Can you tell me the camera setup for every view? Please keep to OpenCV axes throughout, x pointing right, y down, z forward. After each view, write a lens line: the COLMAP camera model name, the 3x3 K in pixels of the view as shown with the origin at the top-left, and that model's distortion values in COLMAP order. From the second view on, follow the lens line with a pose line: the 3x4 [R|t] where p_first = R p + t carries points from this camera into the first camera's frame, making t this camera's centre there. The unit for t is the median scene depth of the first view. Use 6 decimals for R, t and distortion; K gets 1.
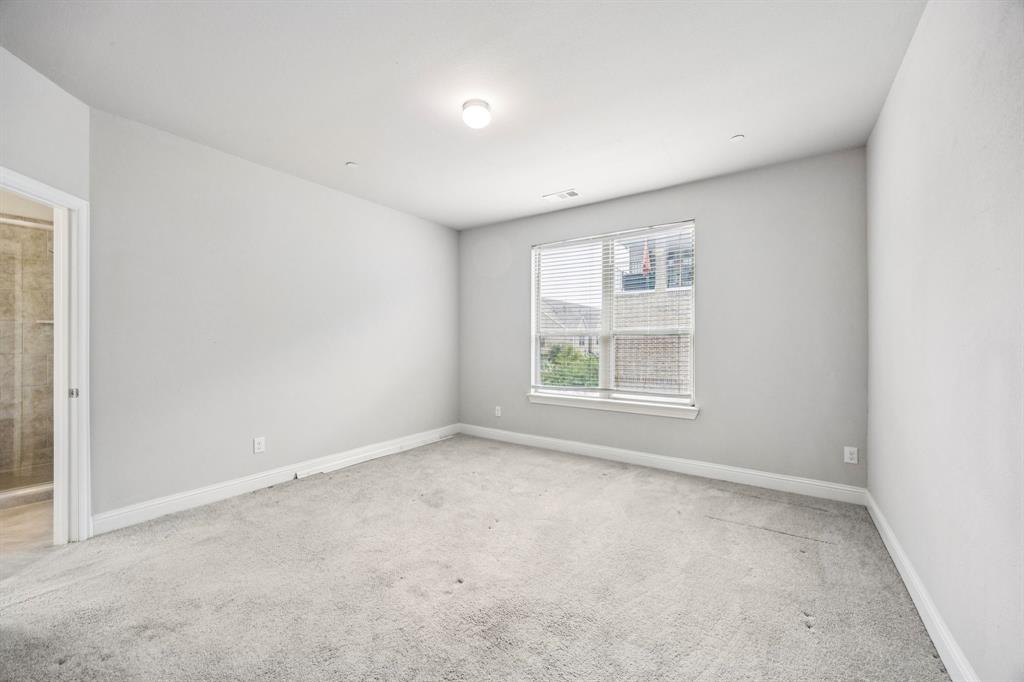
lens RADIAL K [[393.0, 0, 509.6], [0, 393.0, 341.0], [0, 0, 1]] dist [-0.001170, -0.000874]
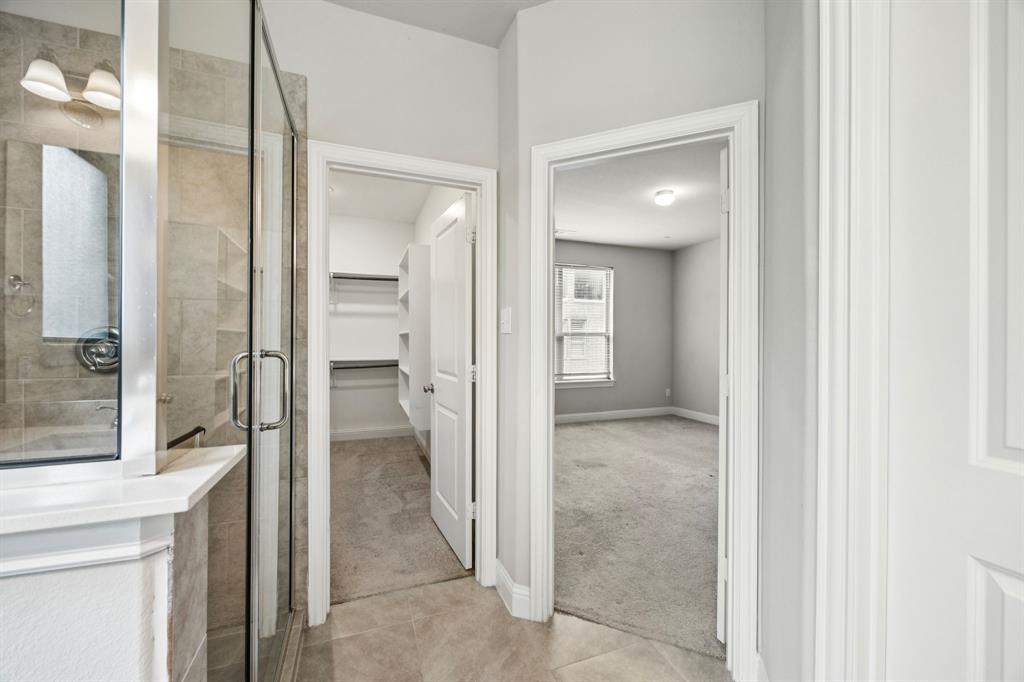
lens RADIAL K [[393.0, 0, 512.6], [0, 393.0, 343.7], [0, 0, 1]] dist [-0.001170, -0.000874]
pose [[0.555865, -0.010860, 0.831201, -1.118564], [-0.002996, 0.999882, 0.015068, -0.007124], [-0.831267, -0.010866, 0.555767, 0.402483]]
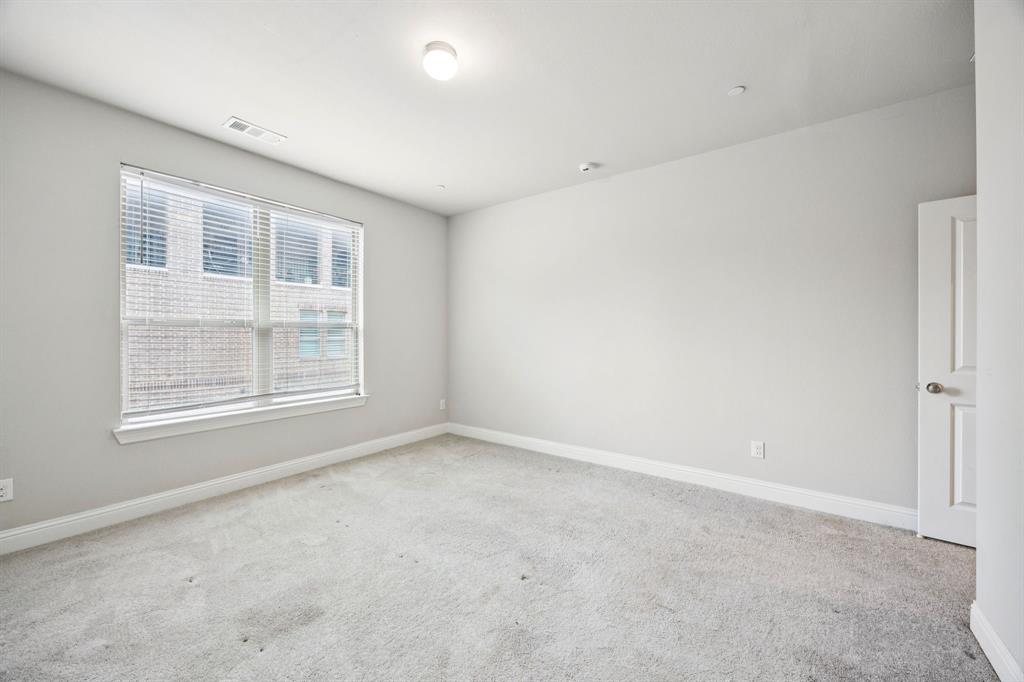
lens RADIAL K [[393.0, 0, 509.5], [0, 393.0, 336.6], [0, 0, 1]] dist [-0.001170, -0.000874]
pose [[0.031285, -0.006066, 0.999492, -0.590276], [-0.003394, 0.999975, 0.006175, -0.001805], [-0.999505, -0.003585, 0.031264, 0.531491]]
